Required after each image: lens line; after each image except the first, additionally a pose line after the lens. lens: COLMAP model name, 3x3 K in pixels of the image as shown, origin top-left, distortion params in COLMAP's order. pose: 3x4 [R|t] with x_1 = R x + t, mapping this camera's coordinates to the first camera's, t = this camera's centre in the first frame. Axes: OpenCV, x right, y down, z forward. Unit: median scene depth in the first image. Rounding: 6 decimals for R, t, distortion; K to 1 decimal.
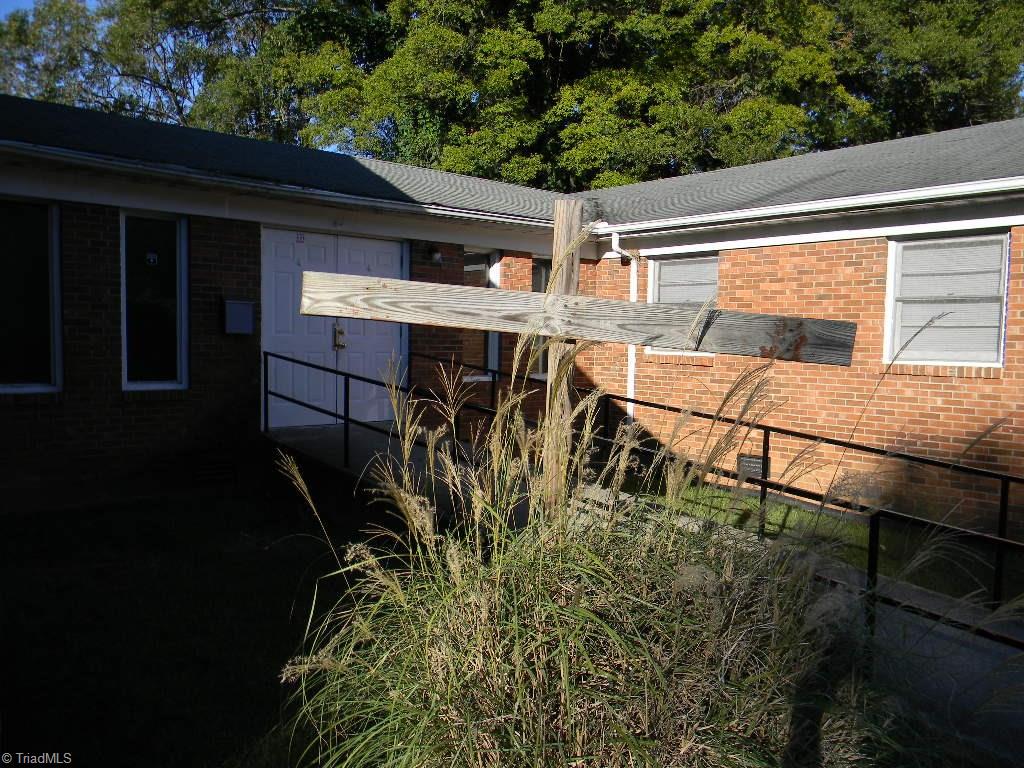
lens RADIAL K [[820.2, 0, 505.2], [0, 820.2, 392.9], [0, 0, 1]] dist [0.004971, -0.007785]
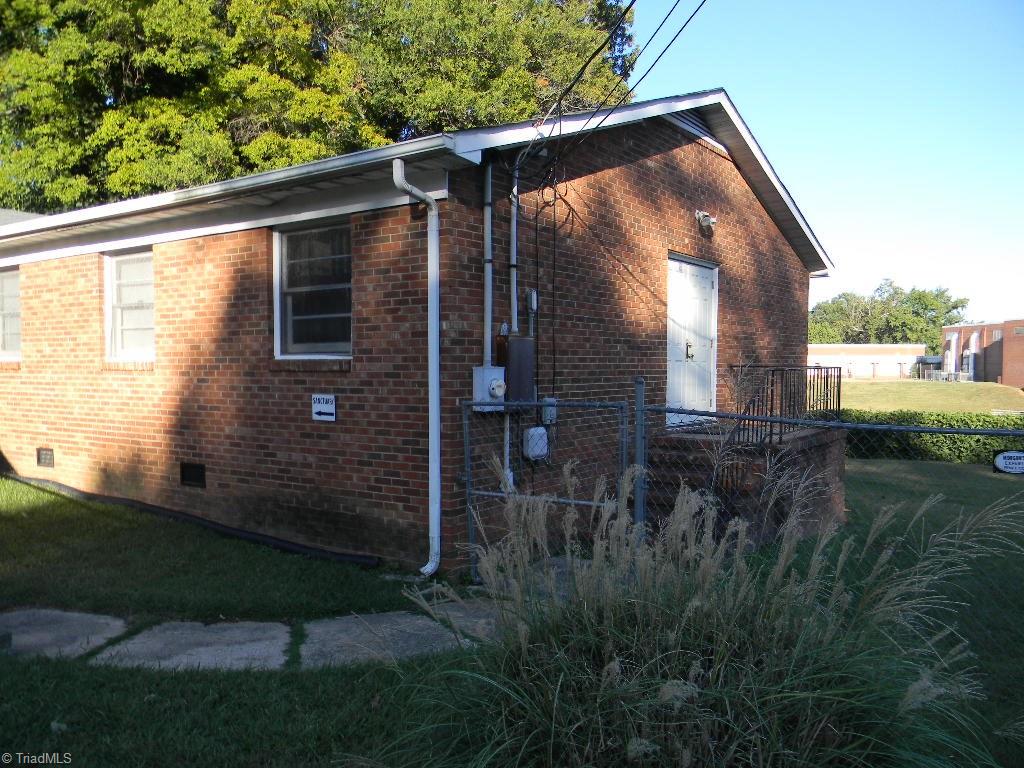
lens RADIAL K [[820.2, 0, 505.2], [0, 820.2, 392.9], [0, 0, 1]] dist [0.004971, -0.007785]
pose [[0.971097, -0.021392, 0.237726, 0.343719], [0.029253, 0.999134, -0.029588, 0.027848], [-0.236887, 0.035687, 0.970882, -0.119679]]
